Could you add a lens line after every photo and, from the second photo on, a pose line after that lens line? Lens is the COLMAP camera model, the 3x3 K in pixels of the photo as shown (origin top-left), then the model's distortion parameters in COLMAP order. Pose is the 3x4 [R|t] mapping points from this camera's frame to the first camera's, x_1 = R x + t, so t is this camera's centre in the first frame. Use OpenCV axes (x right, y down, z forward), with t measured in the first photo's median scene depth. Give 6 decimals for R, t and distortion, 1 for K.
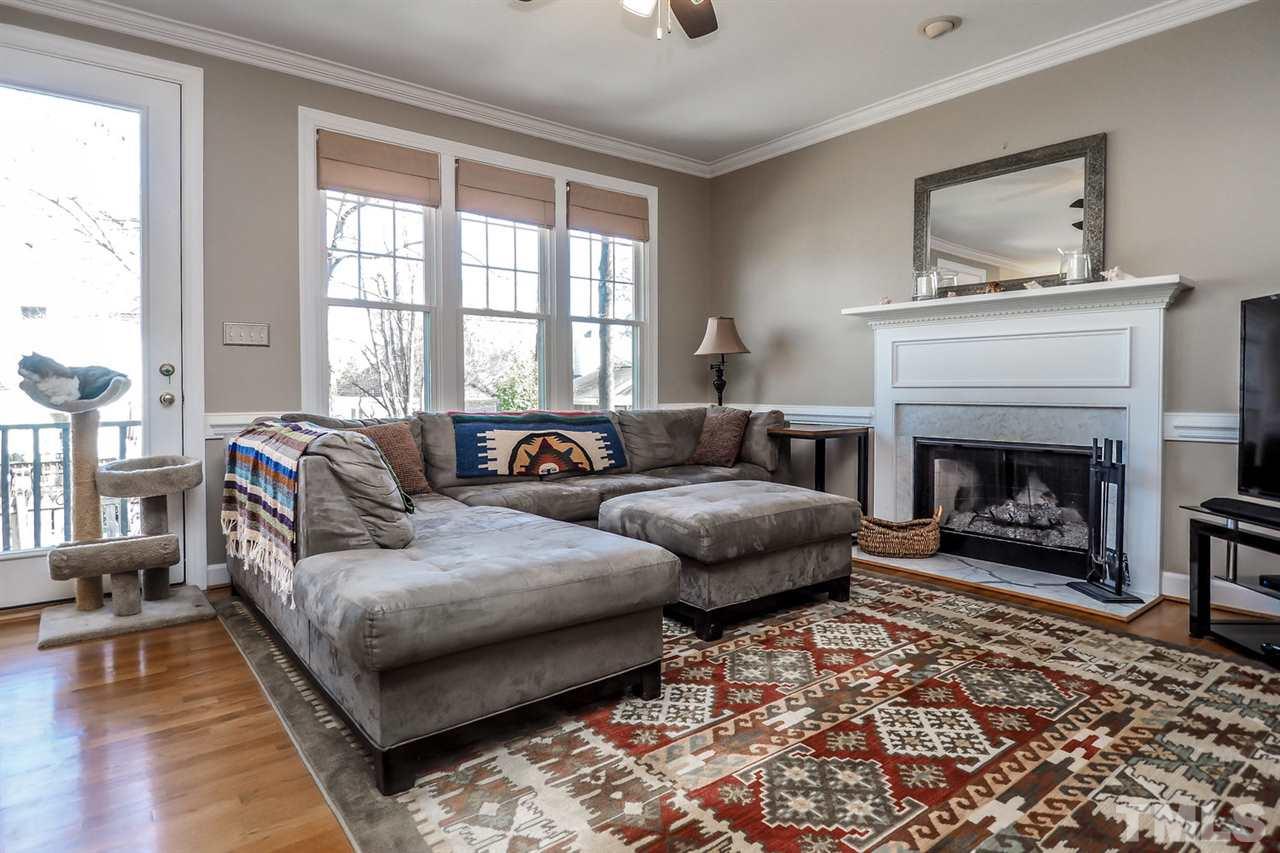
lens RADIAL K [[710.9, 0, 641.1], [0, 710.9, 393.0], [0, 0, 1]] dist [-0.001455, -0.000707]
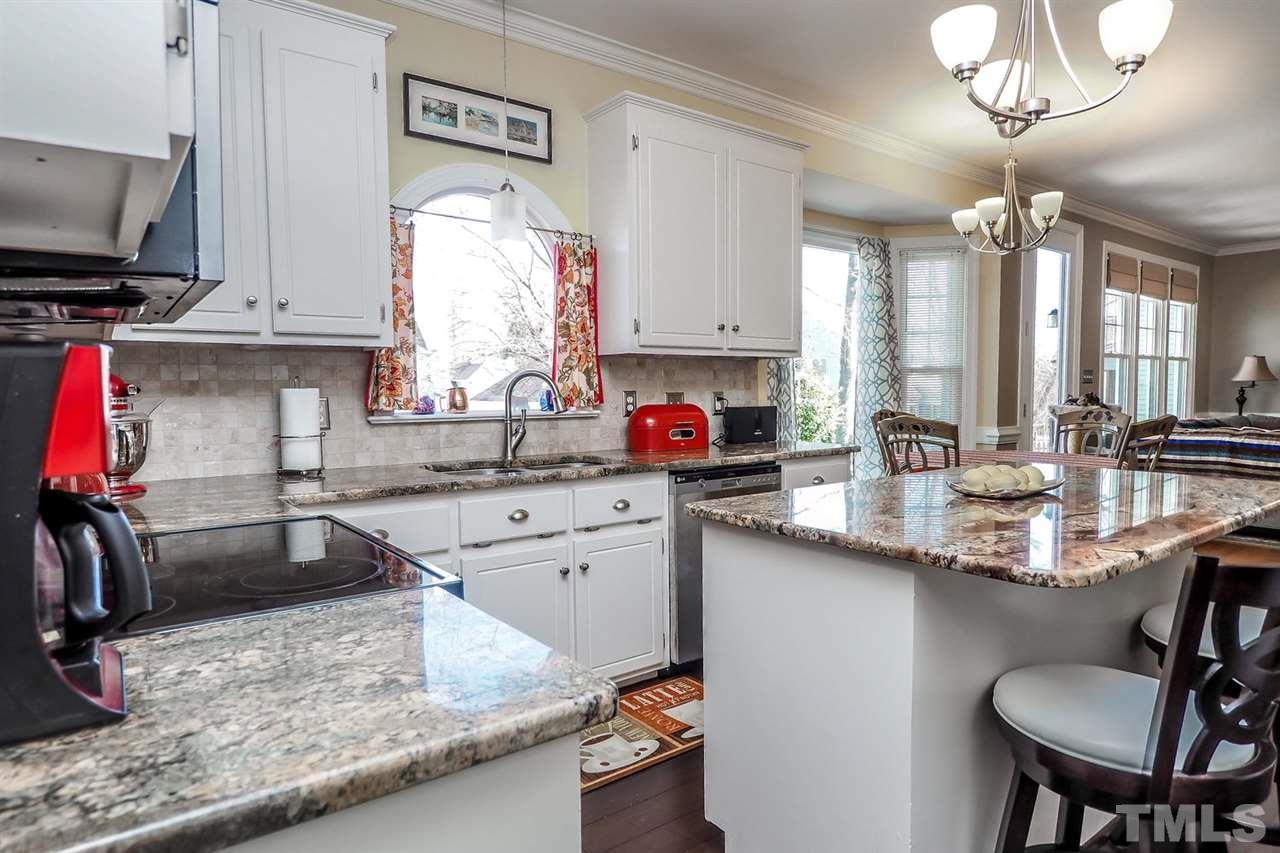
lens RADIAL K [[731.2, 0, 640.0], [0, 731.2, 426.5], [0, 0, 1]] dist [-0.003006, -0.002595]
pose [[0.999649, -0.007041, -0.025555, -1.336412], [0.008284, 0.998772, 0.048841, -0.049281], [0.025180, -0.049036, 0.998480, -0.674406]]
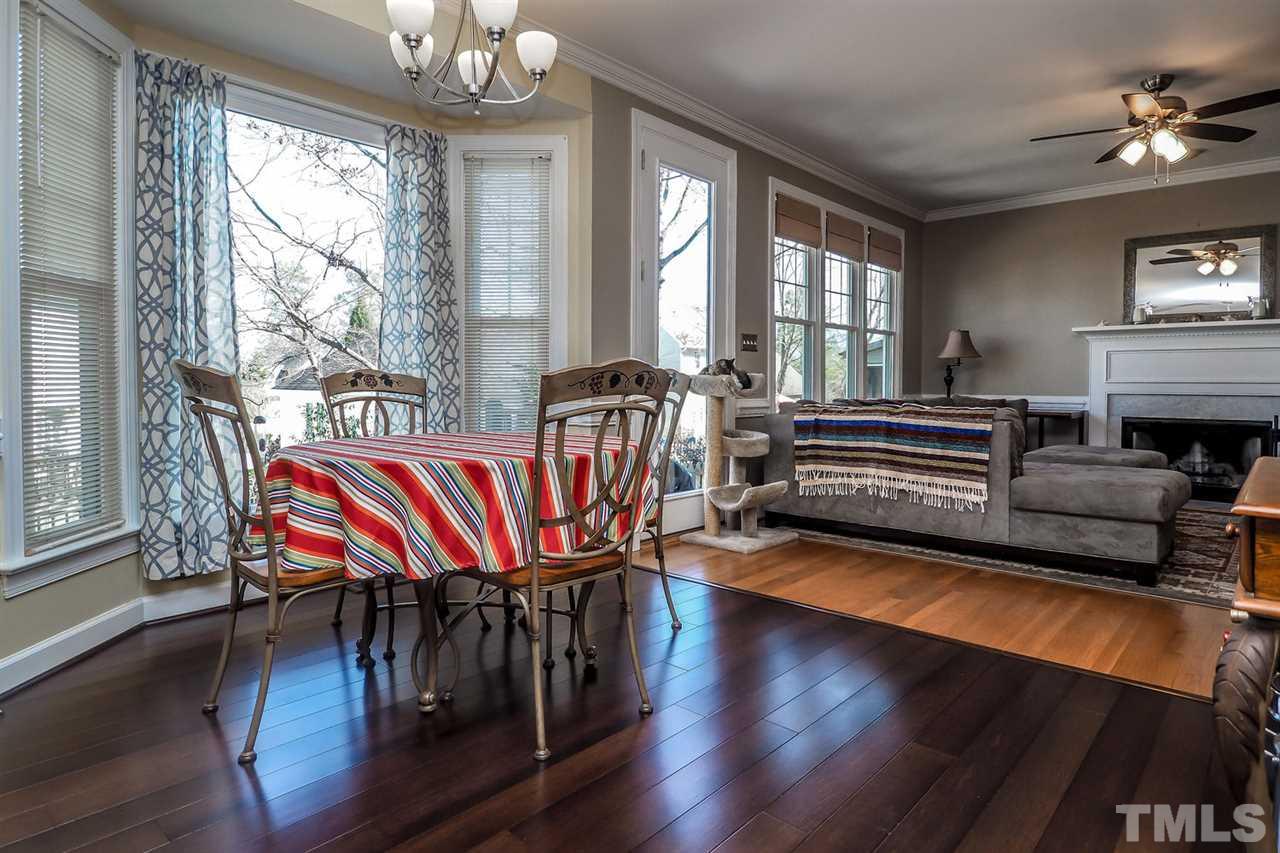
lens RADIAL K [[710.9, 0, 641.1], [0, 710.9, 393.0], [0, 0, 1]] dist [-0.001455, -0.000707]
pose [[0.986285, 0.000924, 0.165047, -0.825549], [-0.002840, 0.999931, 0.011375, -0.001328], [-0.165025, -0.011687, 0.986220, -0.272158]]
